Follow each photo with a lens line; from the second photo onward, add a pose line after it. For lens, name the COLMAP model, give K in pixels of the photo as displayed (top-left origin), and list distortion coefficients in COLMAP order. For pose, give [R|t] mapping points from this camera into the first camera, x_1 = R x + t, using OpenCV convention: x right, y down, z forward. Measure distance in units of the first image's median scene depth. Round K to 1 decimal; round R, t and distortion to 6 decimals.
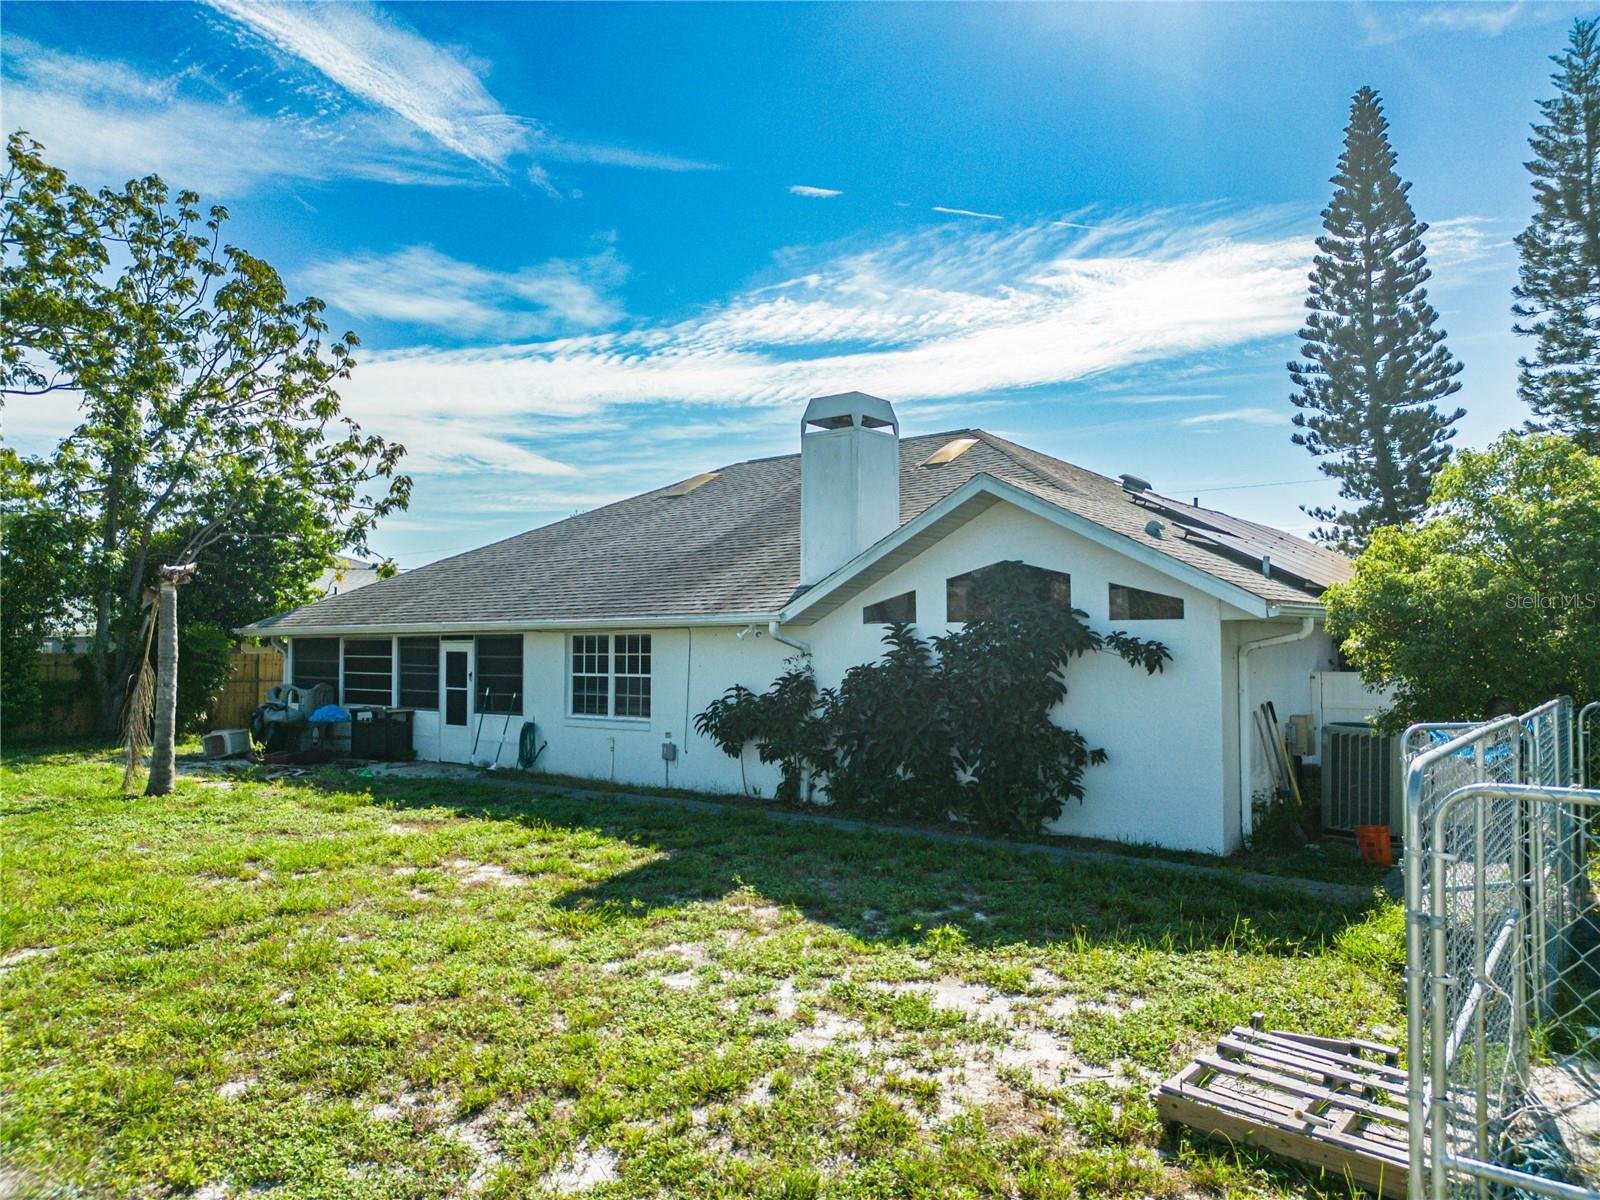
lens RADIAL K [[1127.7, 0, 800.0], [0, 1127.7, 600.0], [0, 0, 1]] dist [-0.002511, 0.258602]
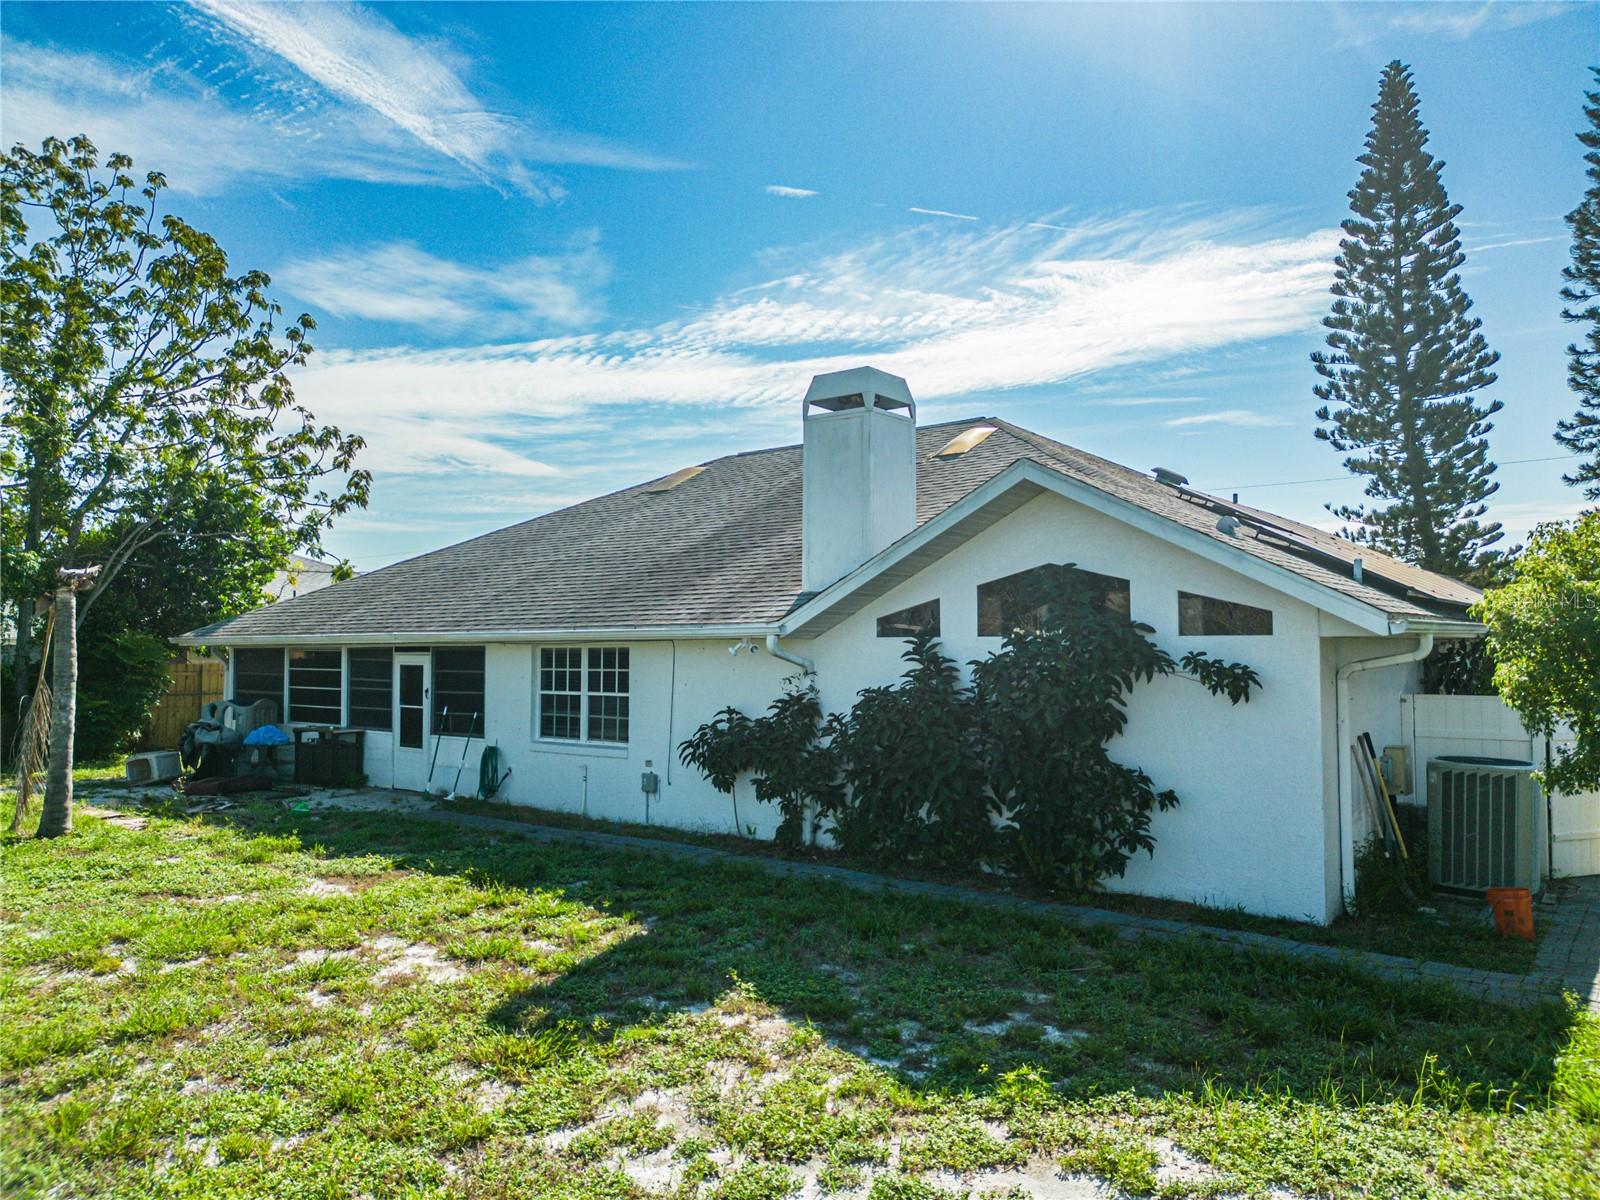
lens RADIAL K [[1116.5, 0, 792.9], [0, 1116.5, 609.0], [0, 0, 1]] dist [0.102124, -0.109807]
pose [[0.999963, 0.000695, 0.008526, -0.010610], [-0.000752, 0.999977, 0.006725, -0.004540], [-0.008521, -0.006731, 0.999941, 0.110303]]
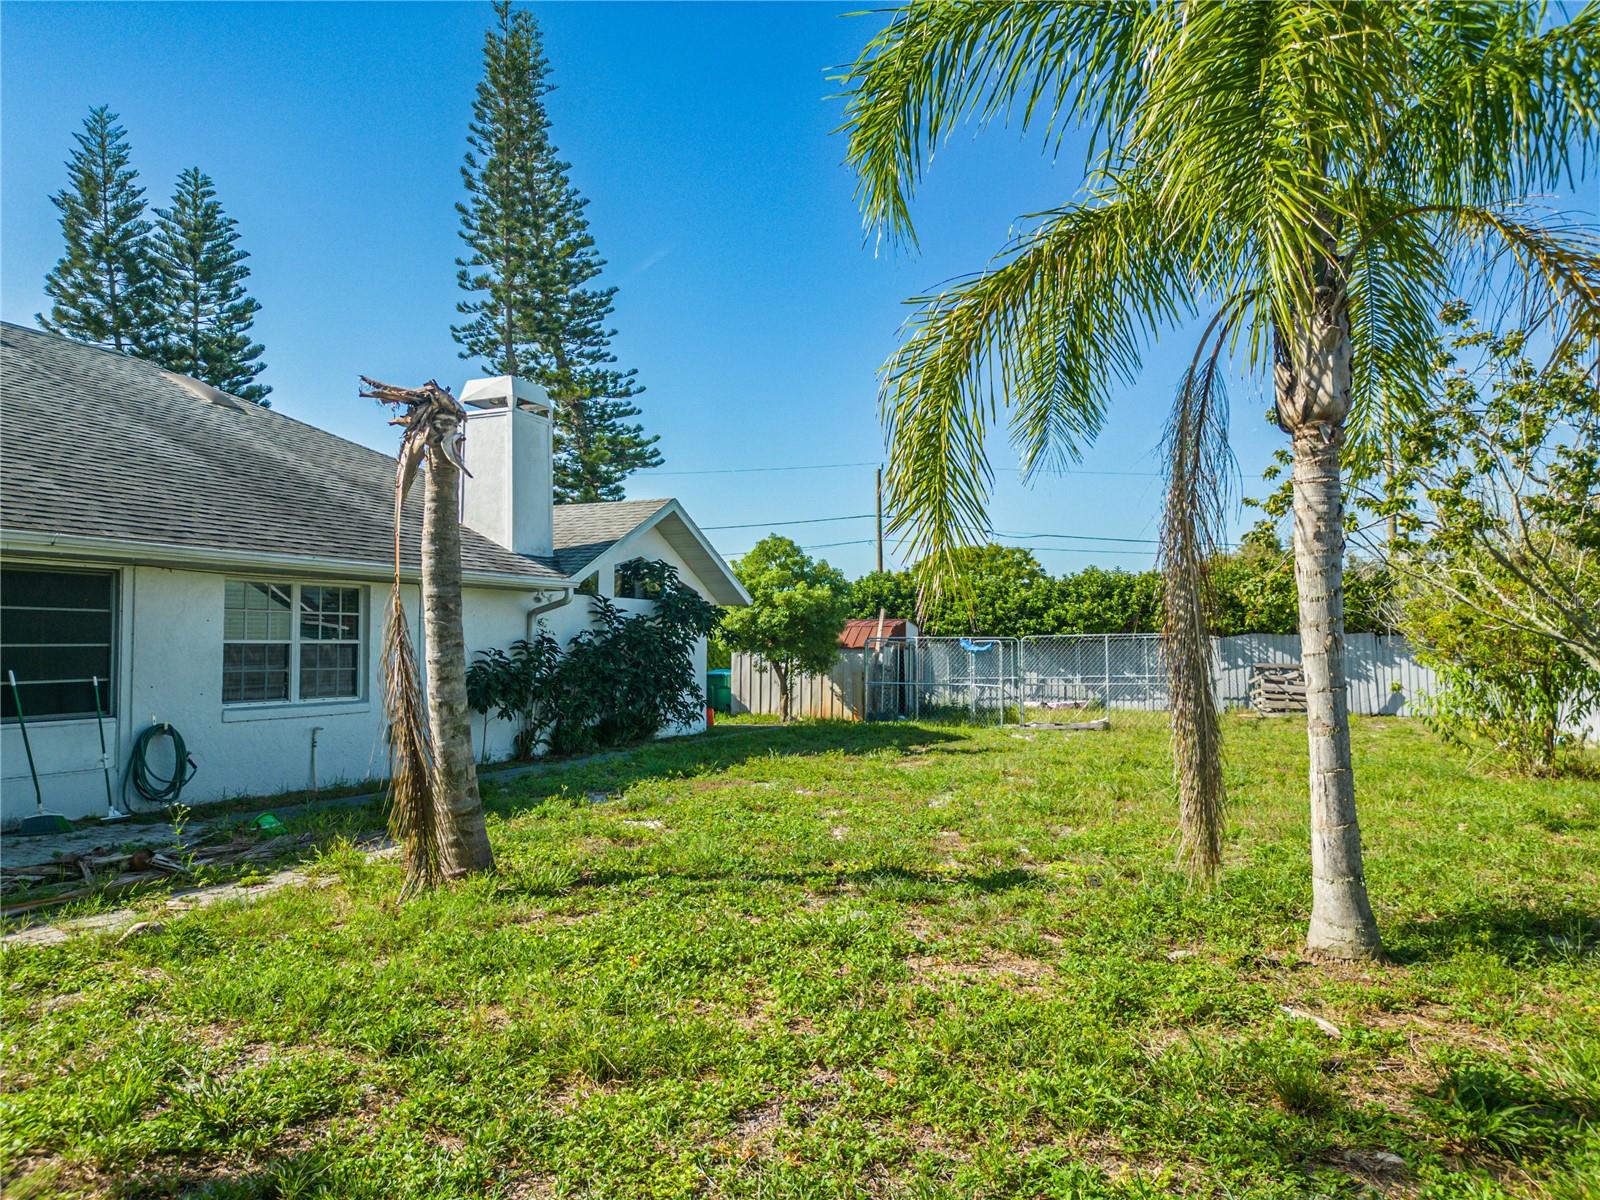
lens RADIAL K [[1116.5, 0, 792.9], [0, 1116.5, 609.0], [0, 0, 1]] dist [0.102124, -0.109807]
pose [[-0.274400, 0.056577, 0.959950, -0.809852], [-0.005116, 0.998168, -0.060292, 0.076314], [-0.961602, -0.021455, -0.273608, 0.782298]]
